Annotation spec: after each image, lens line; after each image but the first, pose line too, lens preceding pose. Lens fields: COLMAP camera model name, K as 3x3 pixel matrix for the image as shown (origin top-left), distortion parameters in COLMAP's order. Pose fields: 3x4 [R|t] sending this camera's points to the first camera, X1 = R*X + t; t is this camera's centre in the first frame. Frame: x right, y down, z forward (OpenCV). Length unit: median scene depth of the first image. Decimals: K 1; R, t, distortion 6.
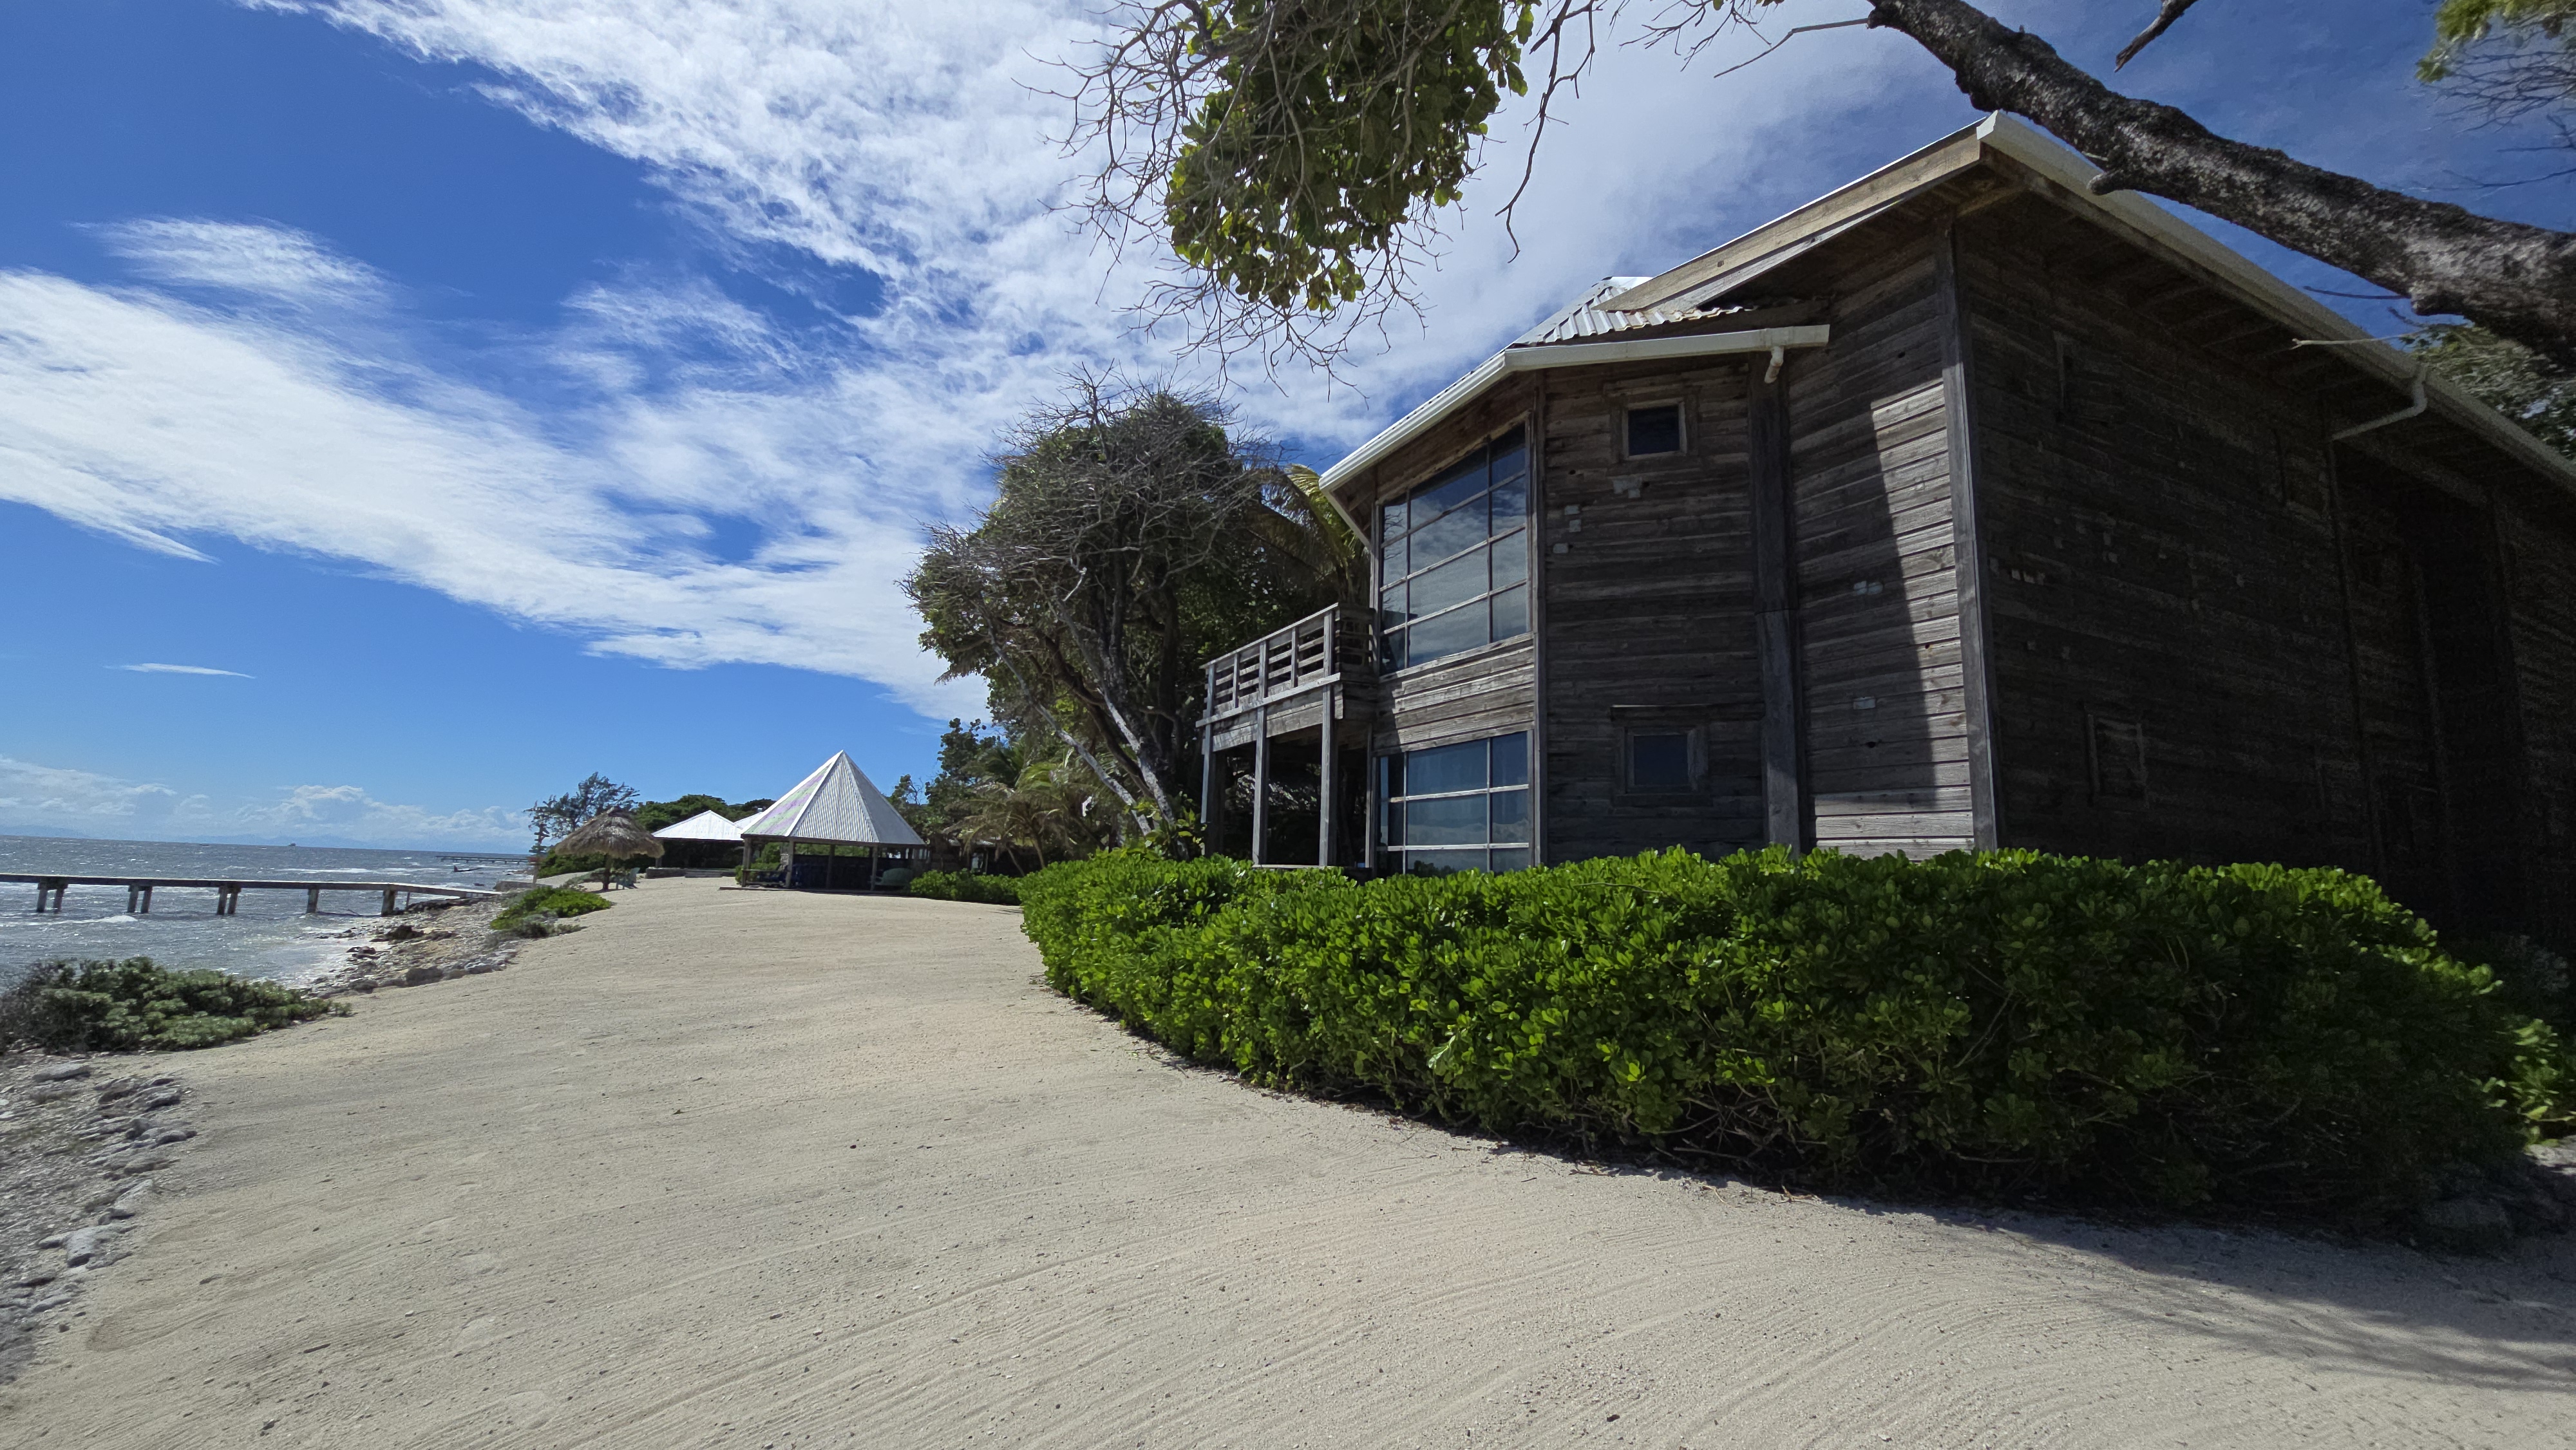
lens RADIAL K [[1057.7, 0, 1288.0], [0, 1057.7, 725.0], [0, 0, 1]] dist [-0.000334, -0.000310]
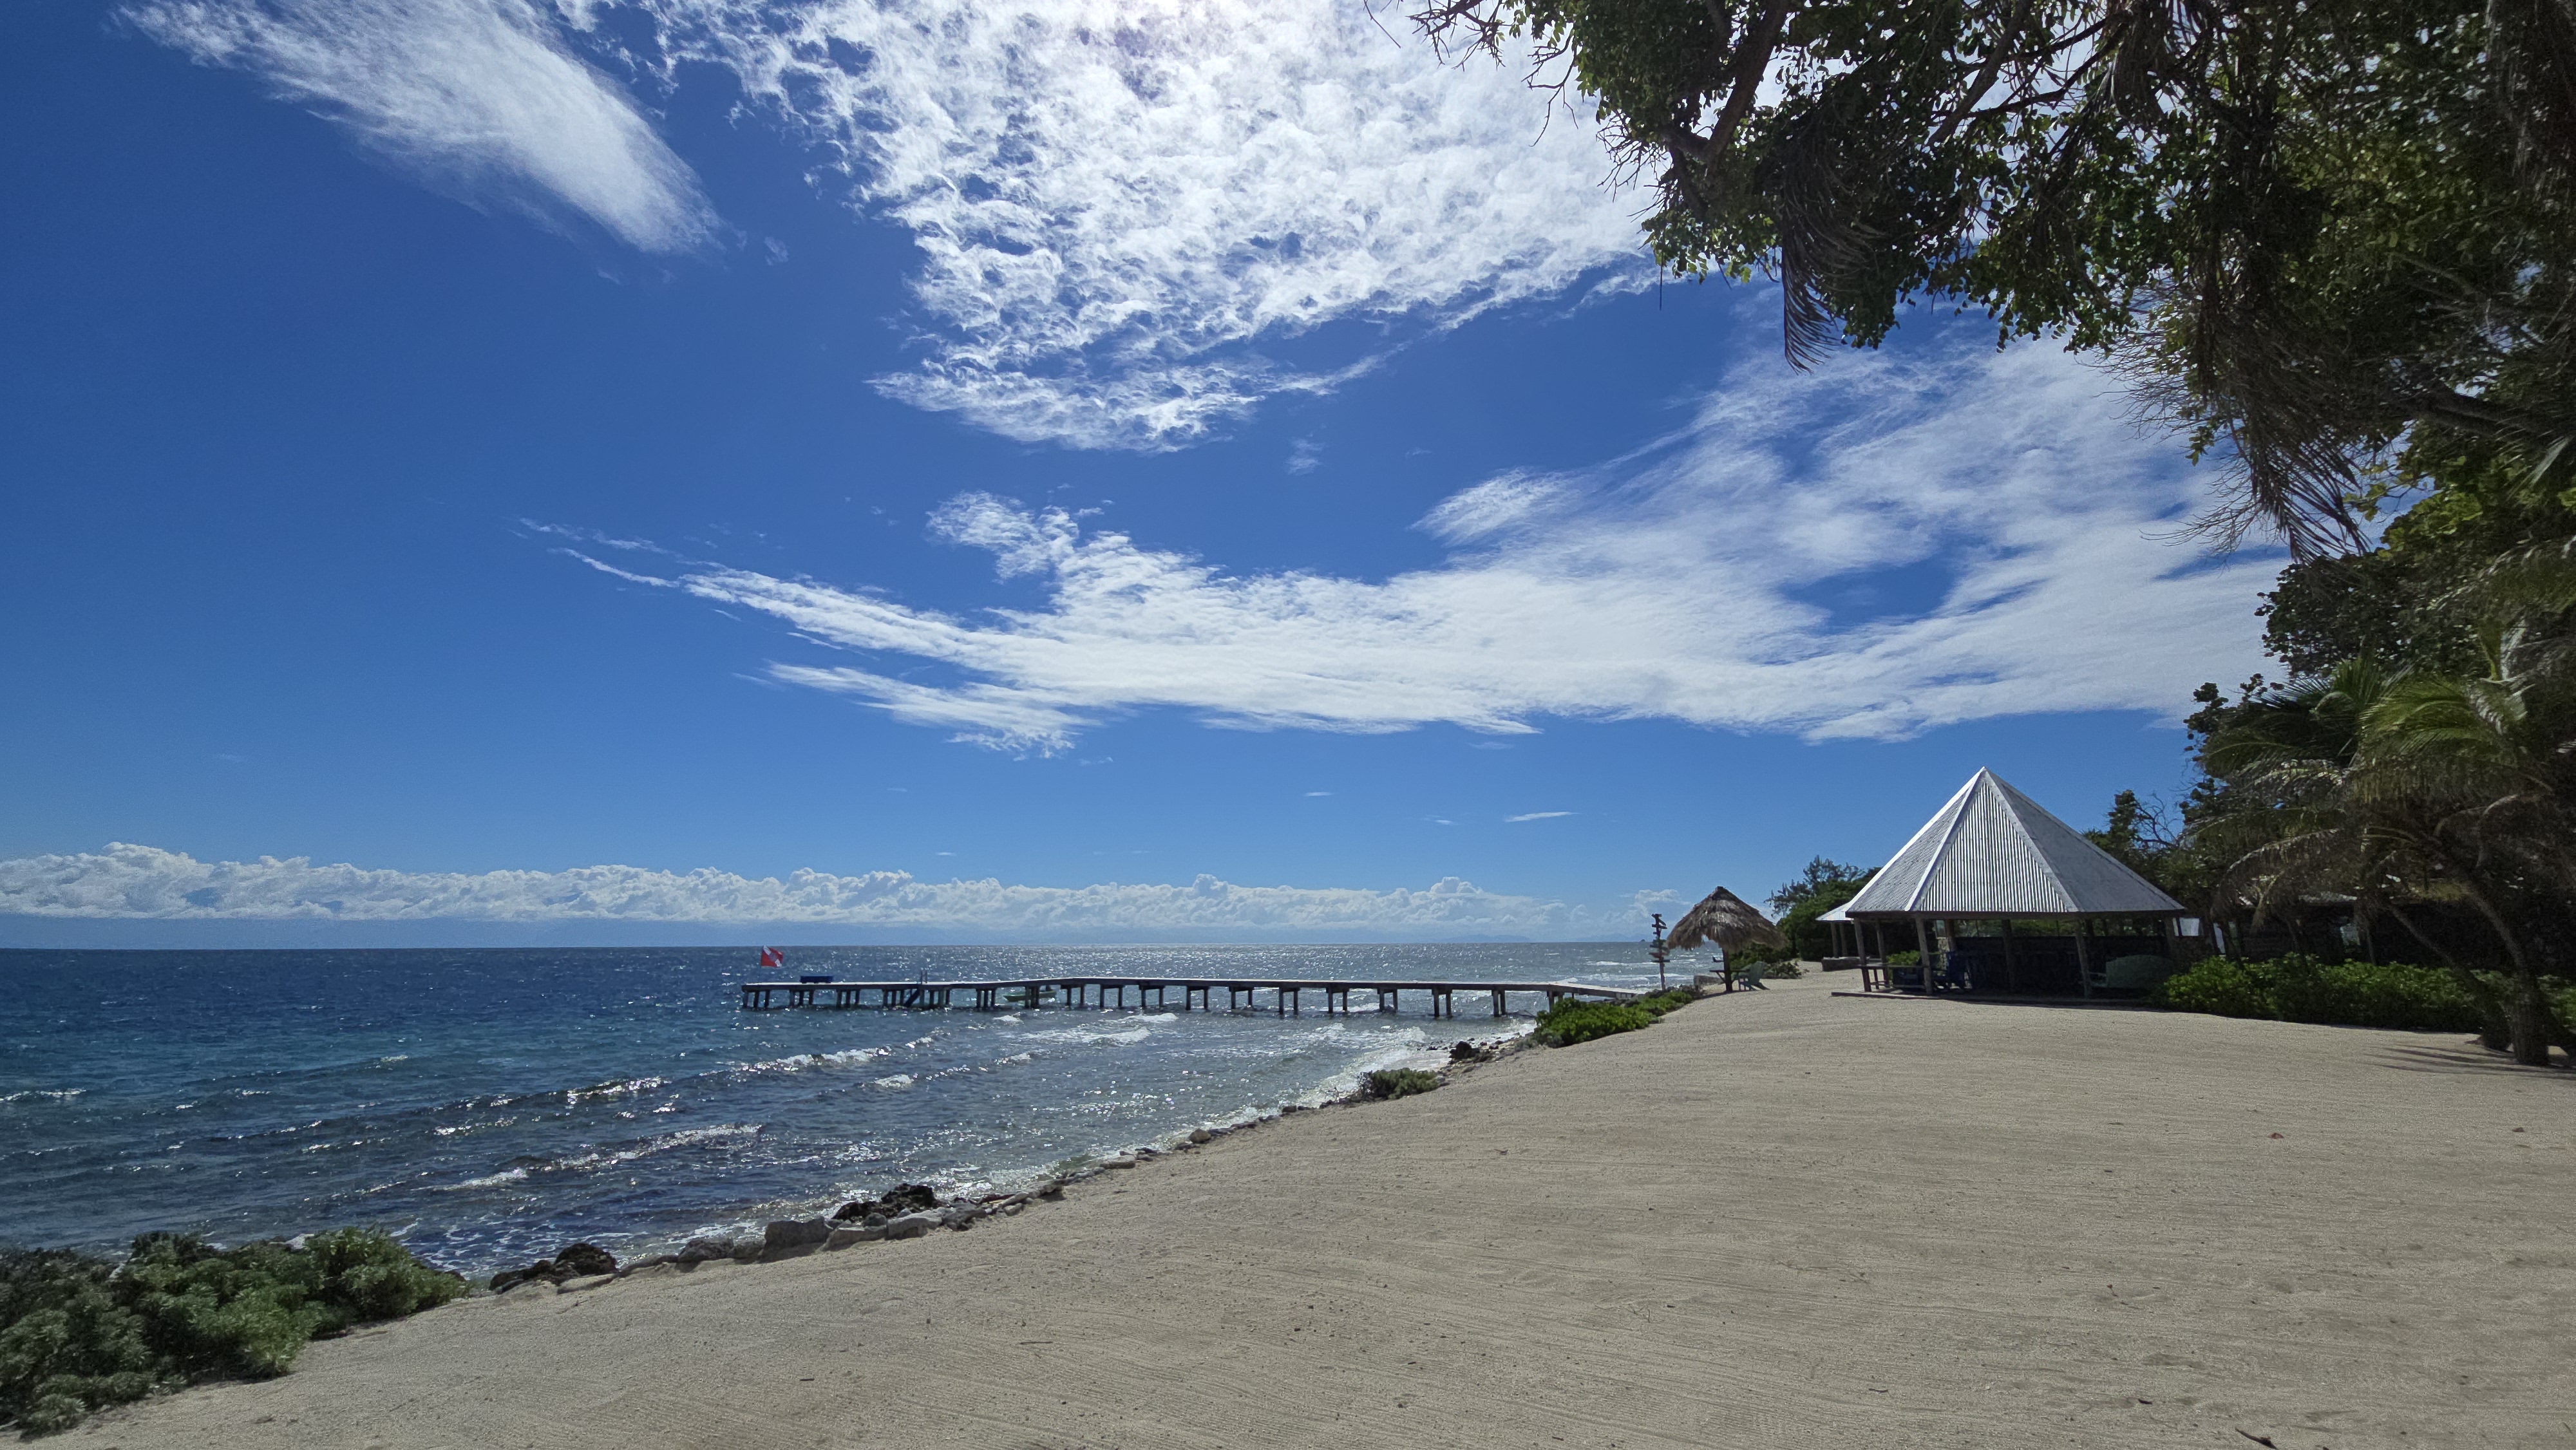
lens RADIAL K [[1057.7, 0, 1288.0], [0, 1057.7, 725.0], [0, 0, 1]] dist [-0.000334, -0.000310]
pose [[0.470730, -0.213683, -0.856010, -0.069486], [0.148915, 0.975551, -0.161634, 0.036813], [0.869619, -0.051387, 0.491041, 0.313486]]
